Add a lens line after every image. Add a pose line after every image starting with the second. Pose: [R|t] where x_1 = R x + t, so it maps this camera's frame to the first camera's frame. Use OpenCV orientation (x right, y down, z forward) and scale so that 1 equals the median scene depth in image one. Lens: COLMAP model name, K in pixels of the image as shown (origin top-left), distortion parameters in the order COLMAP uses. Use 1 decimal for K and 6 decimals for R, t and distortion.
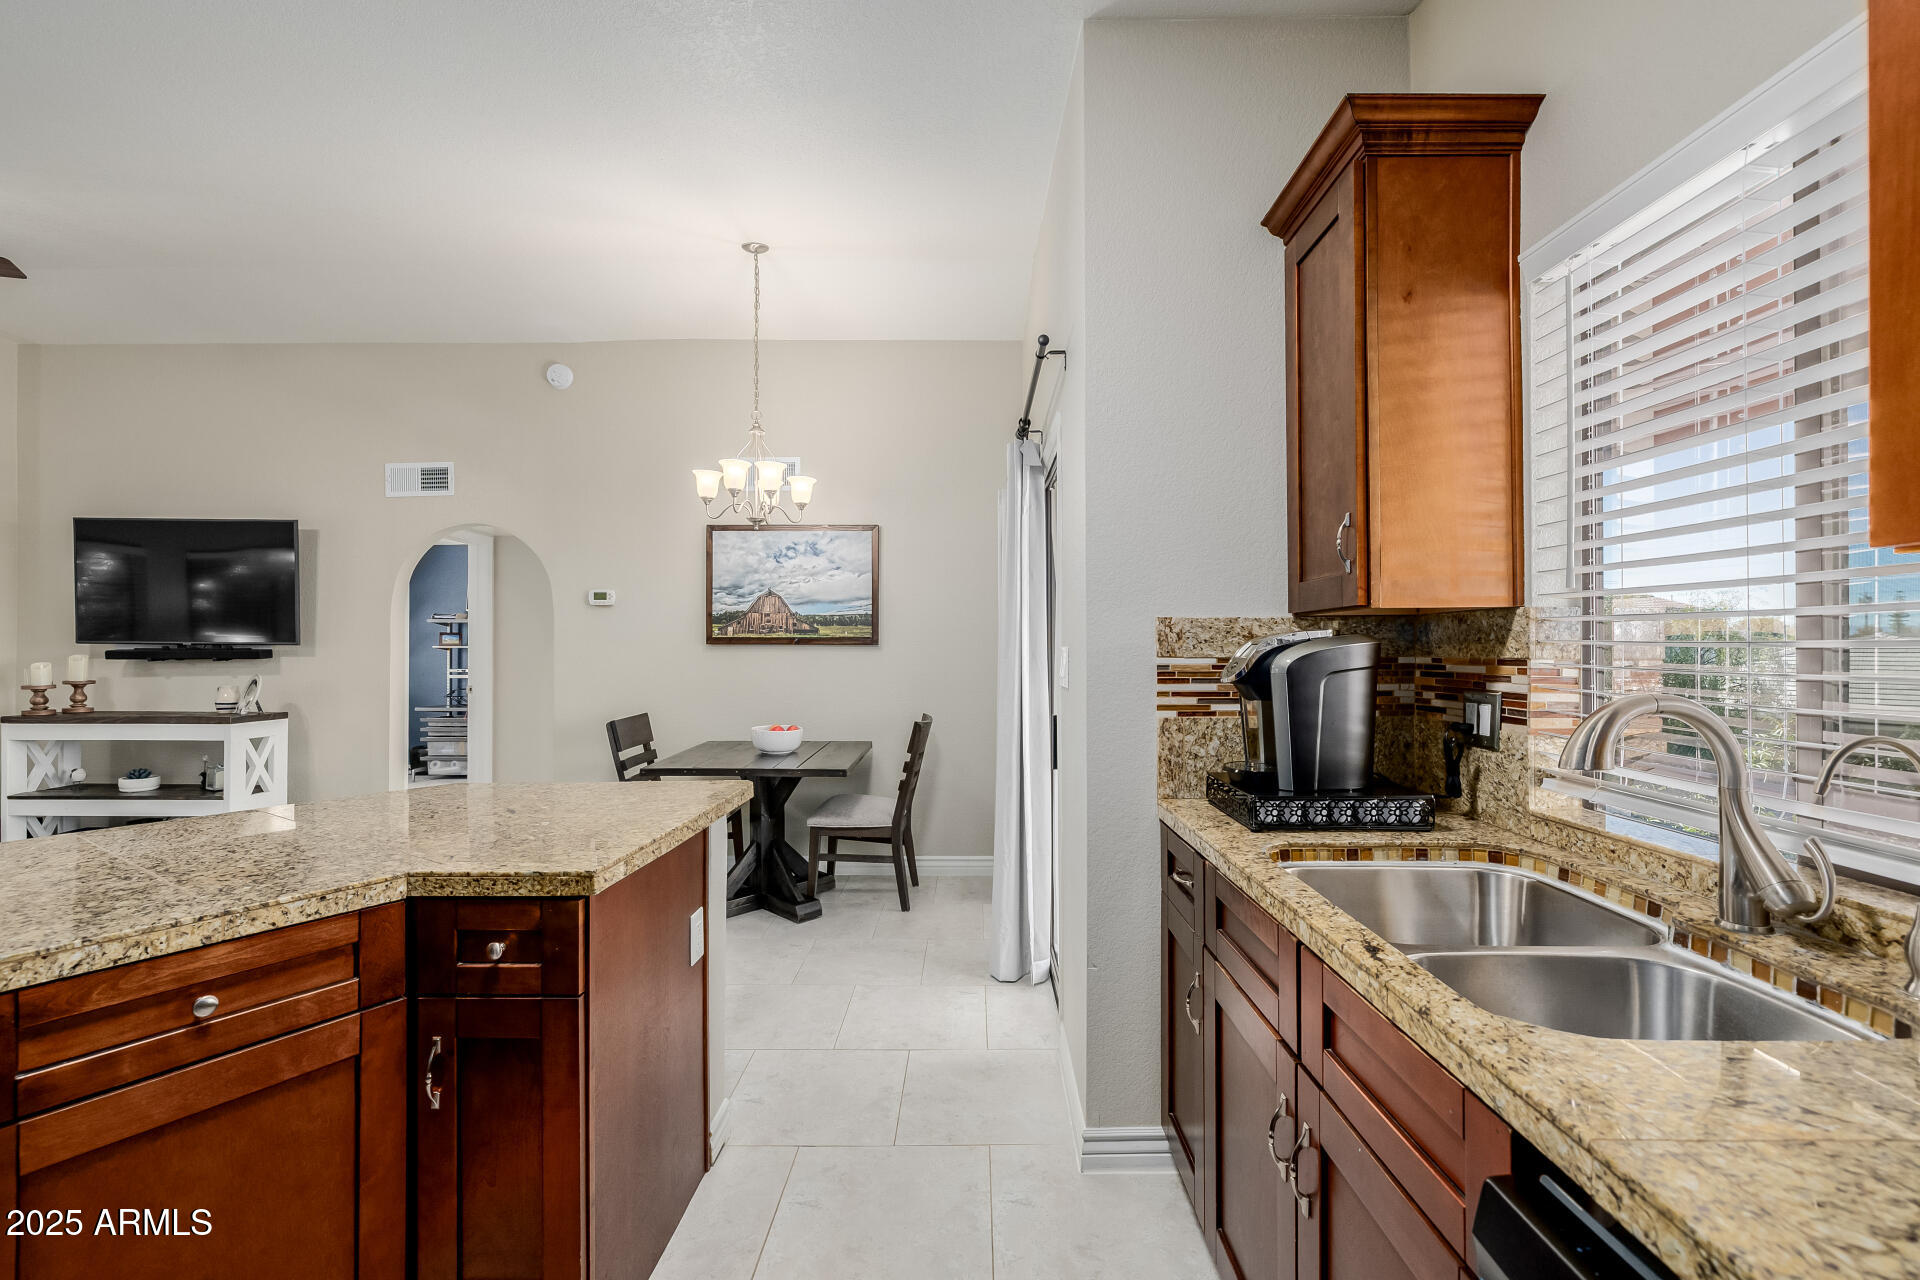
lens RADIAL K [[790.4, 0, 958.2], [0, 790.4, 646.7], [0, 0, 1]] dist [0.003076, 0.000125]
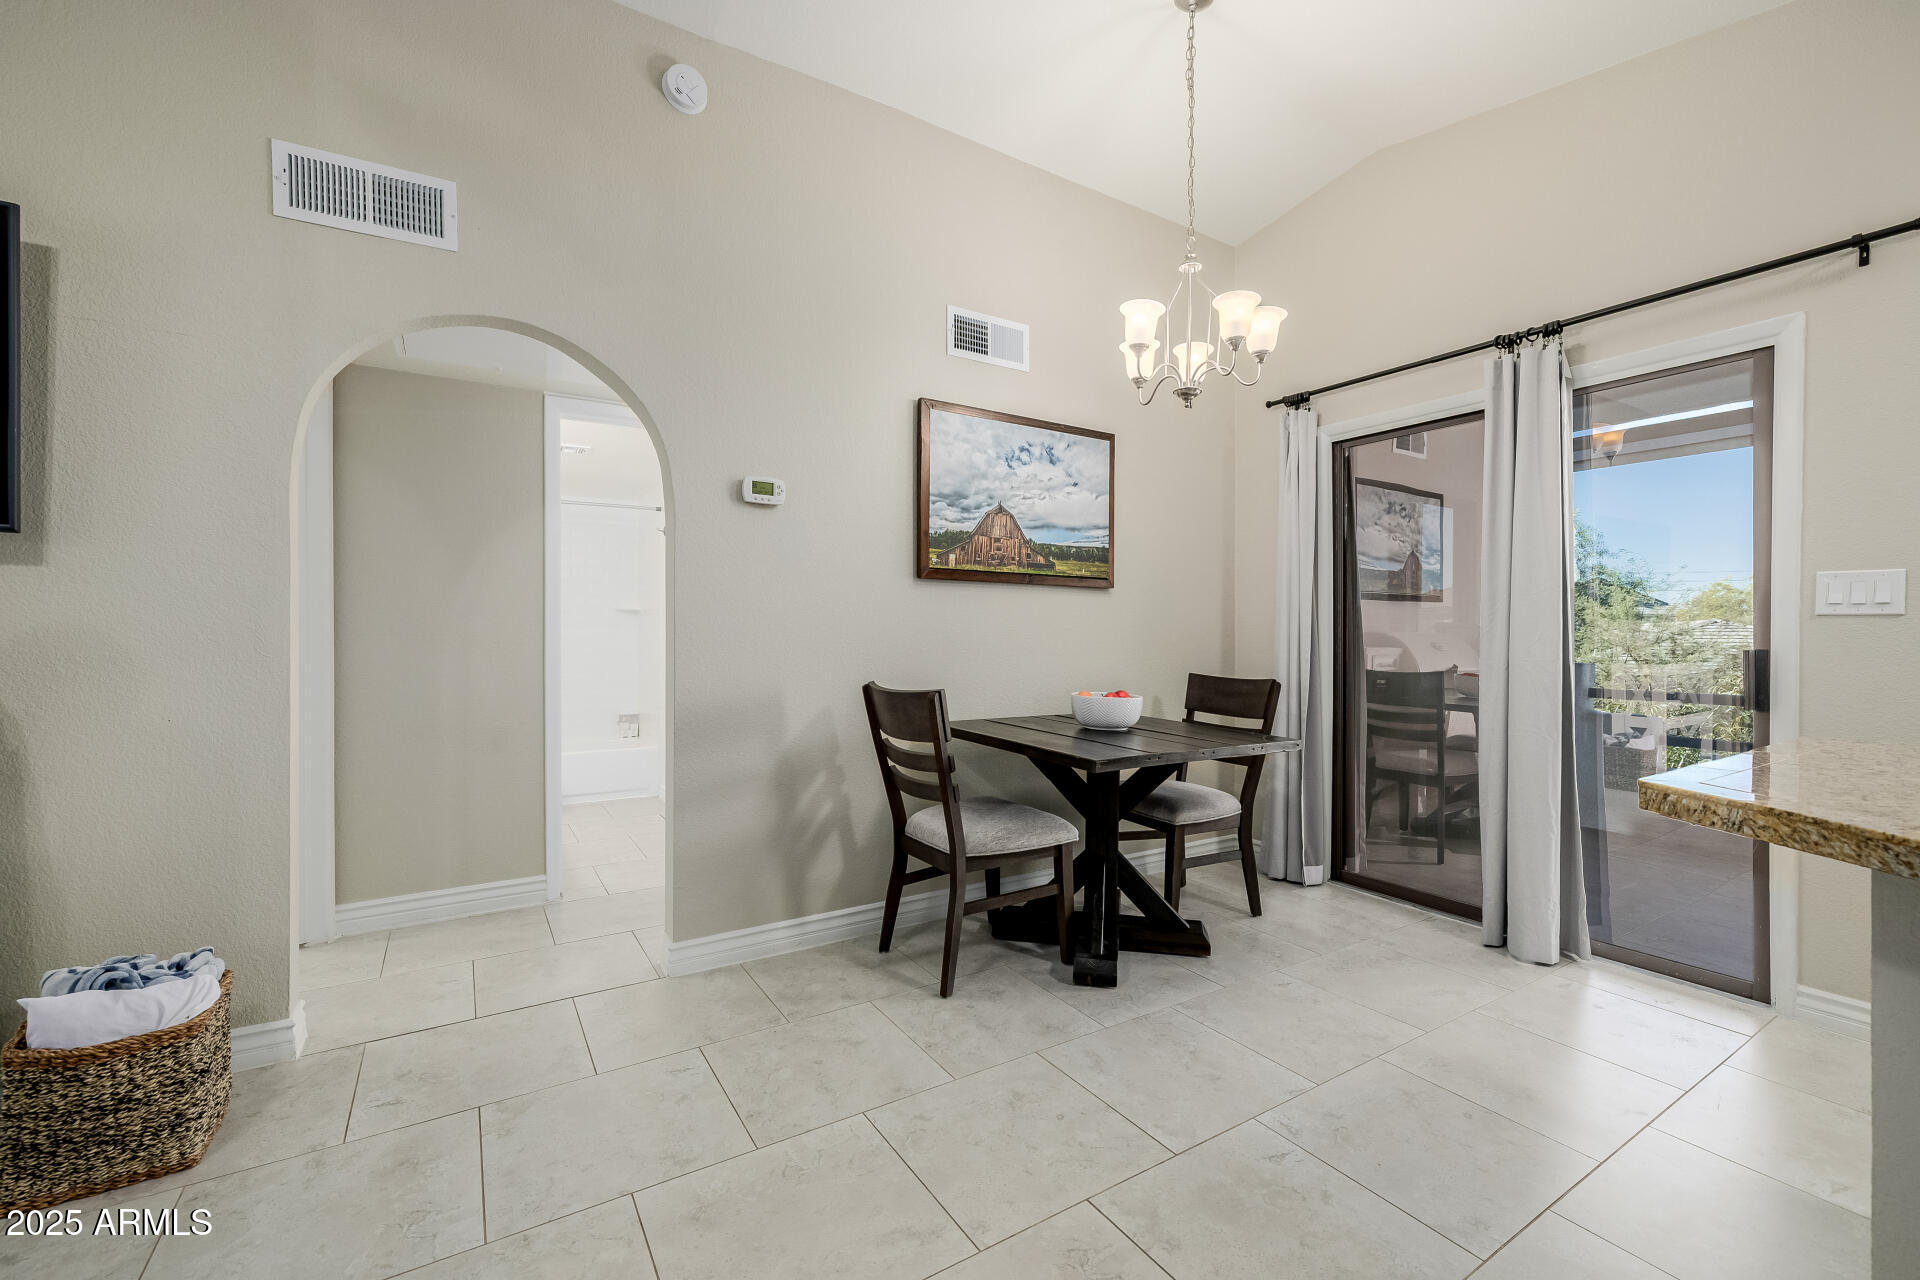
lens RADIAL K [[790.4, 0, 958.9], [0, 790.4, 638.5], [0, 0, 1]] dist [0.003076, 0.000125]
pose [[0.843951, 0.004388, 0.536403, -0.648138], [-0.012037, 0.999870, 0.010761, 0.040702], [-0.536286, -0.015538, 0.843894, 0.421338]]
